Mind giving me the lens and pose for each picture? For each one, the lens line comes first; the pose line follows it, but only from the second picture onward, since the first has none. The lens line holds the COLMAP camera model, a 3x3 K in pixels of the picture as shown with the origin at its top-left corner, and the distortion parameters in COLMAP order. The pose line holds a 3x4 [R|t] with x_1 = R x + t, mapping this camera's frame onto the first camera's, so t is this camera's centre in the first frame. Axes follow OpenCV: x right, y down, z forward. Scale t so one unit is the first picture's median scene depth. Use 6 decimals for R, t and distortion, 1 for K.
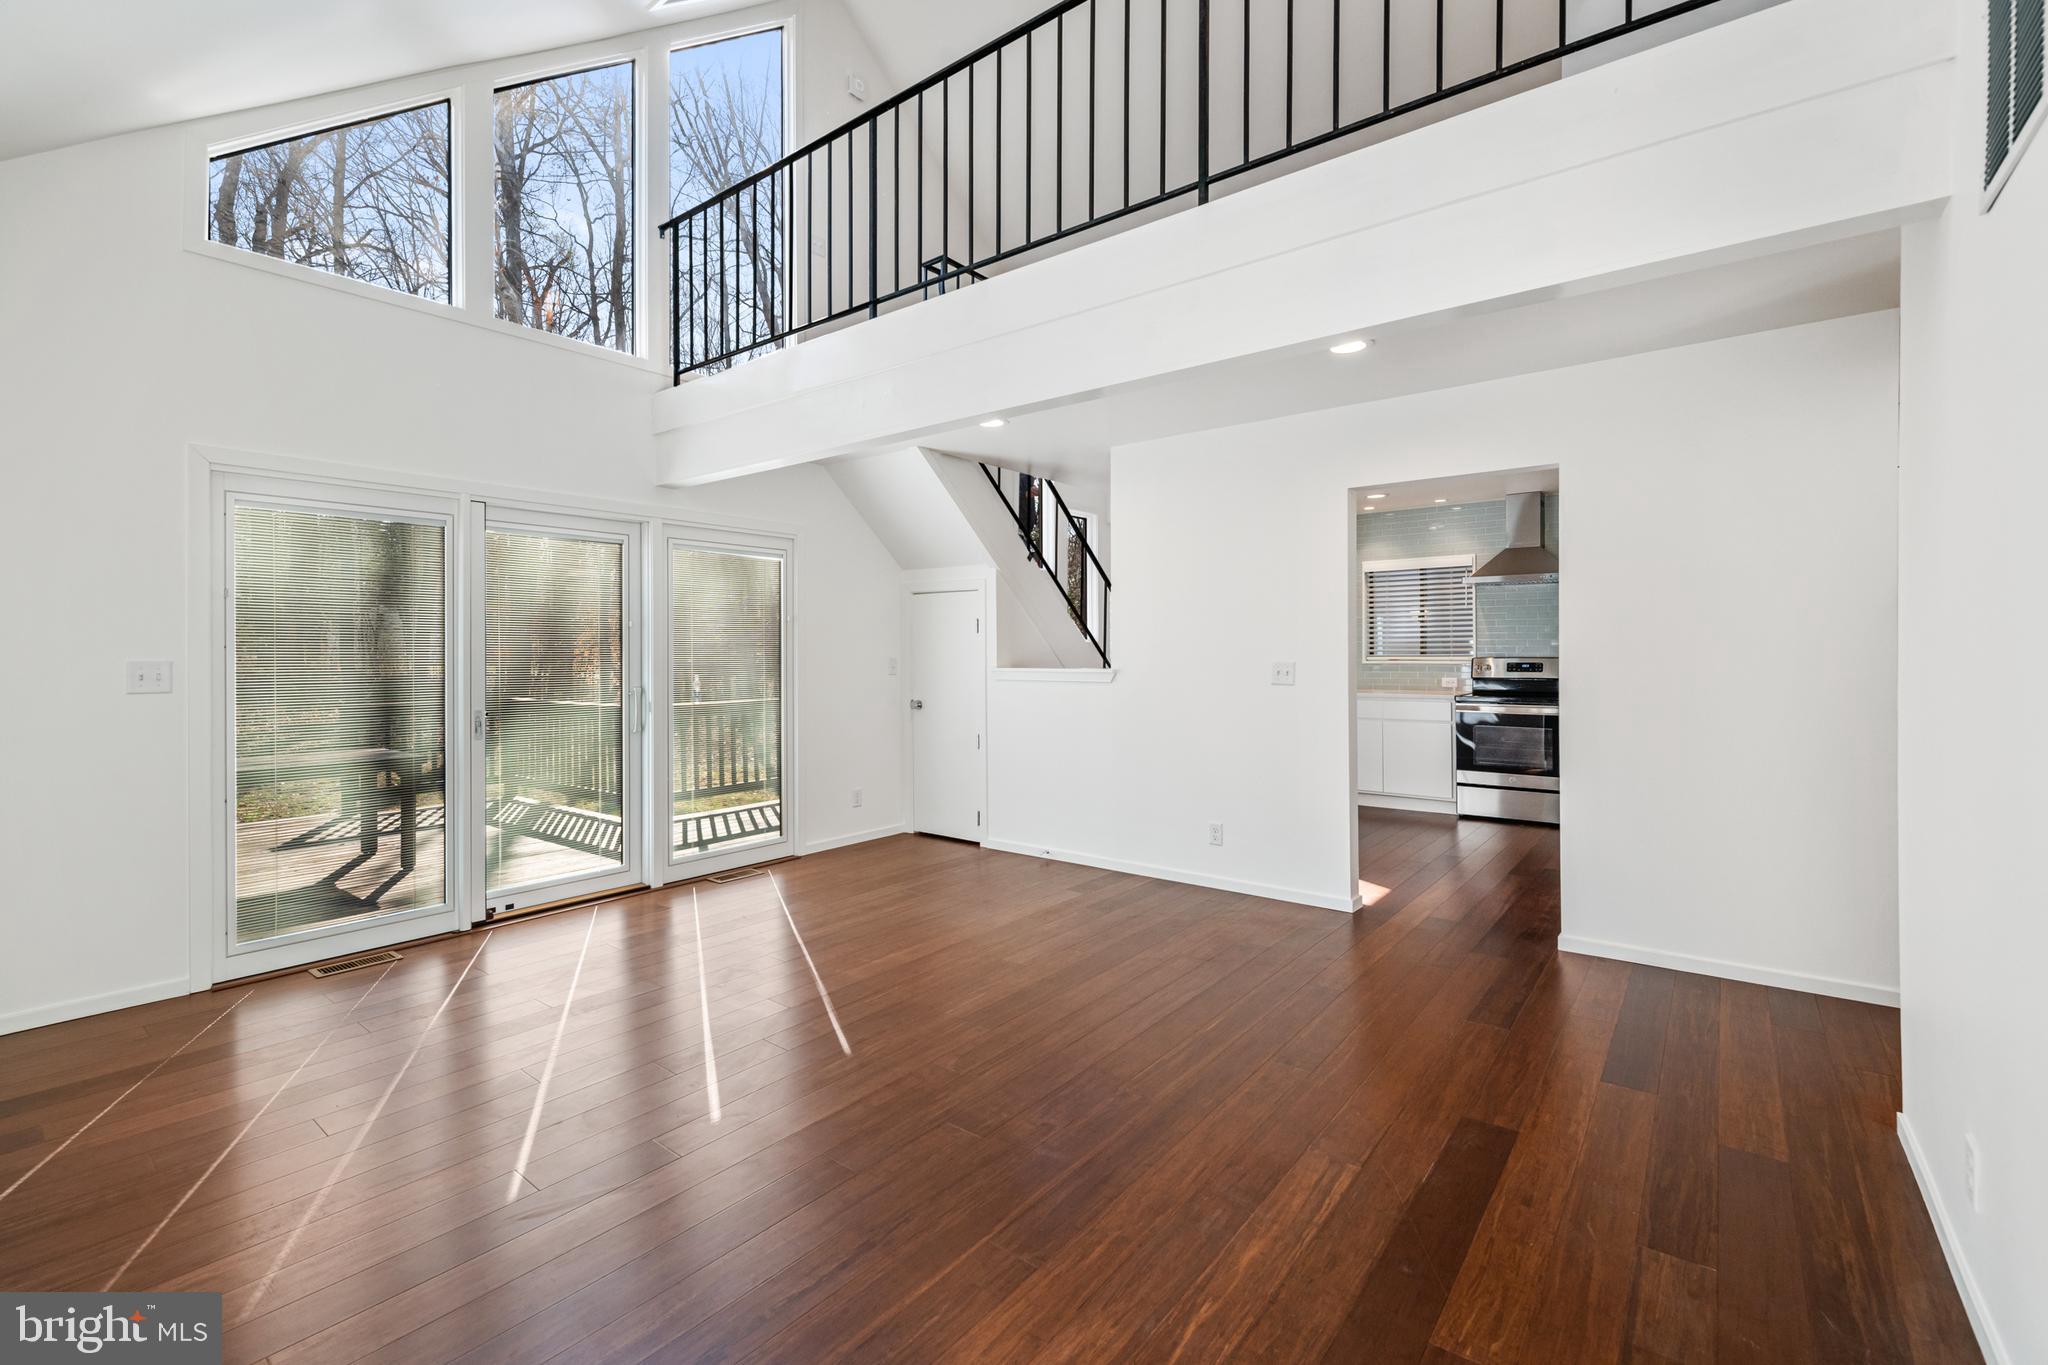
lens RADIAL K [[889.3, 0, 1023.0], [0, 889.3, 653.7], [0, 0, 1]] dist [0.003157, -0.007163]
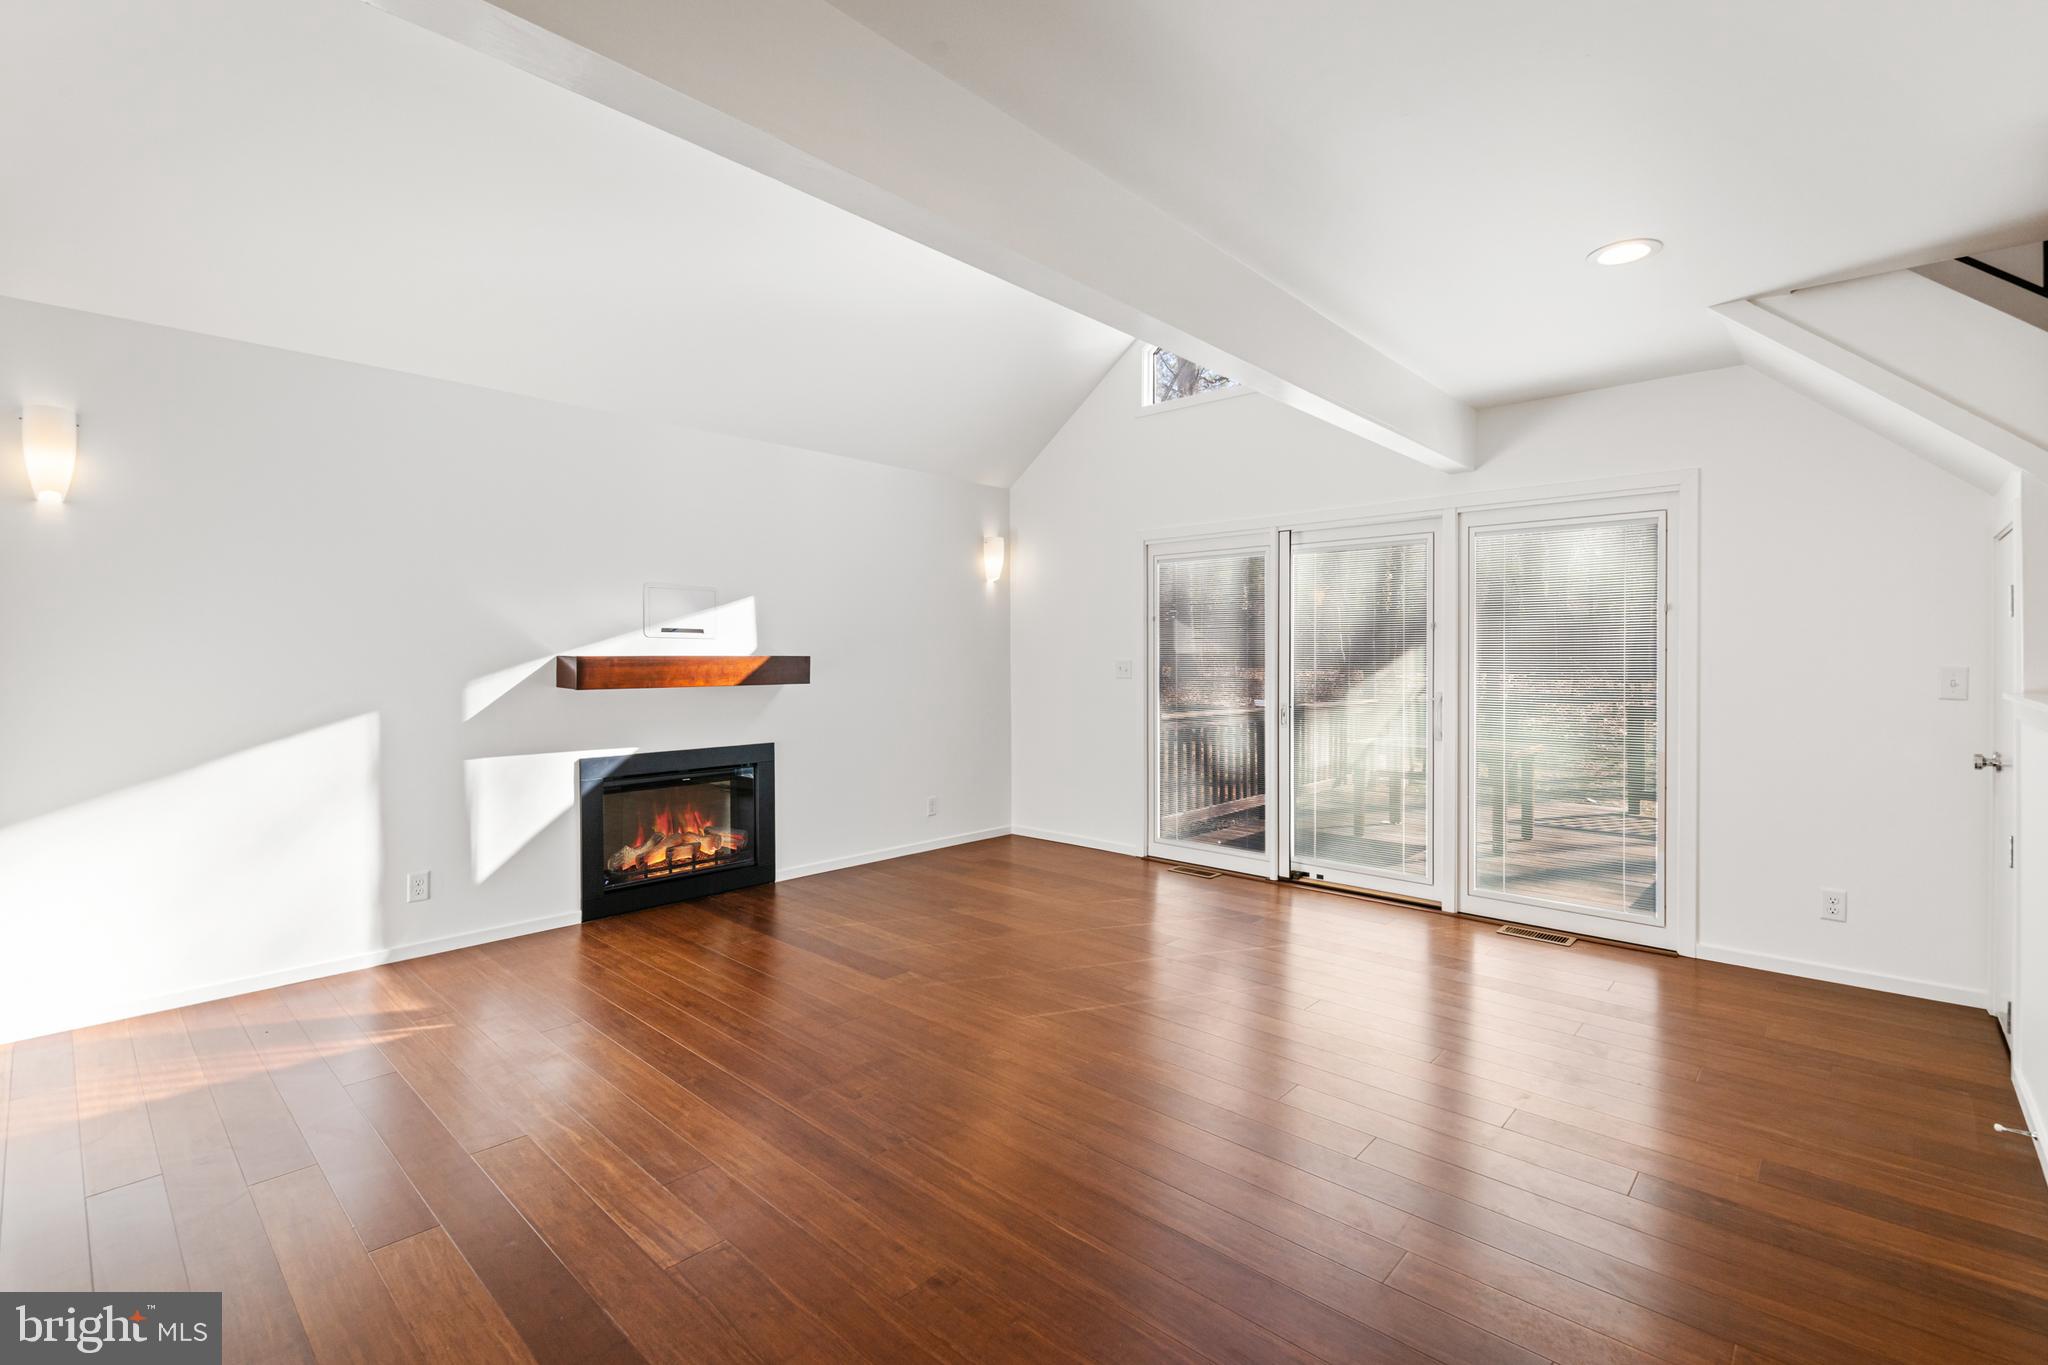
lens RADIAL K [[889.3, 0, 1023.0], [0, 889.3, 653.7], [0, 0, 1]] dist [0.003157, -0.007163]
pose [[-0.062224, 0.002659, -0.998059, 0.578254], [-0.005405, 0.999981, 0.003001, -0.004792], [0.998048, 0.005581, -0.062208, 0.670008]]
